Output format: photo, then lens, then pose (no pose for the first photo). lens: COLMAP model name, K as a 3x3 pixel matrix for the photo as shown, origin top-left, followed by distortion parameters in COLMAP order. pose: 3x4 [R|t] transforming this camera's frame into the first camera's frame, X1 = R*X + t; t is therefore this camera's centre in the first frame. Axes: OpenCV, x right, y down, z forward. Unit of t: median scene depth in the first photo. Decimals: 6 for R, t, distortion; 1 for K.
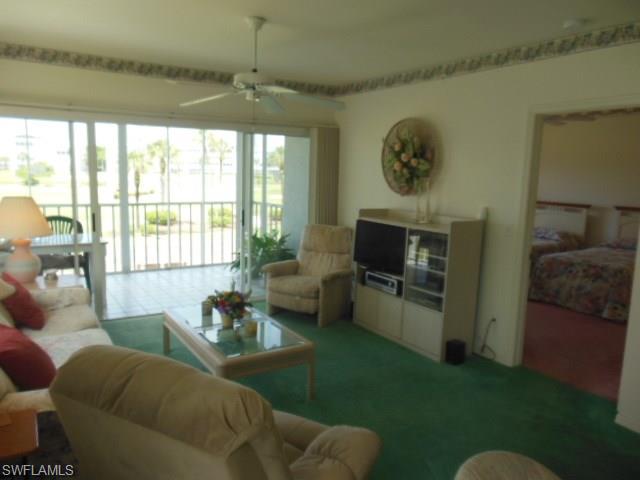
lens RADIAL K [[484.3, 0, 318.5], [0, 484.3, 240.9], [0, 0, 1]] dist [-0.076664, 0.115614]
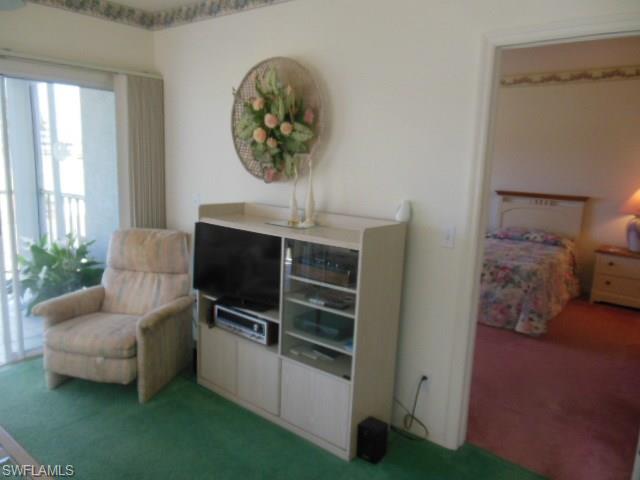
lens RADIAL K [[484.3, 0, 318.5], [0, 484.3, 240.9], [0, 0, 1]] dist [-0.076664, 0.115614]
pose [[0.946896, -0.047541, 0.318005, 0.031510], [0.036544, 0.998513, 0.040461, -0.039966], [-0.319456, -0.026691, 0.947225, 0.373296]]
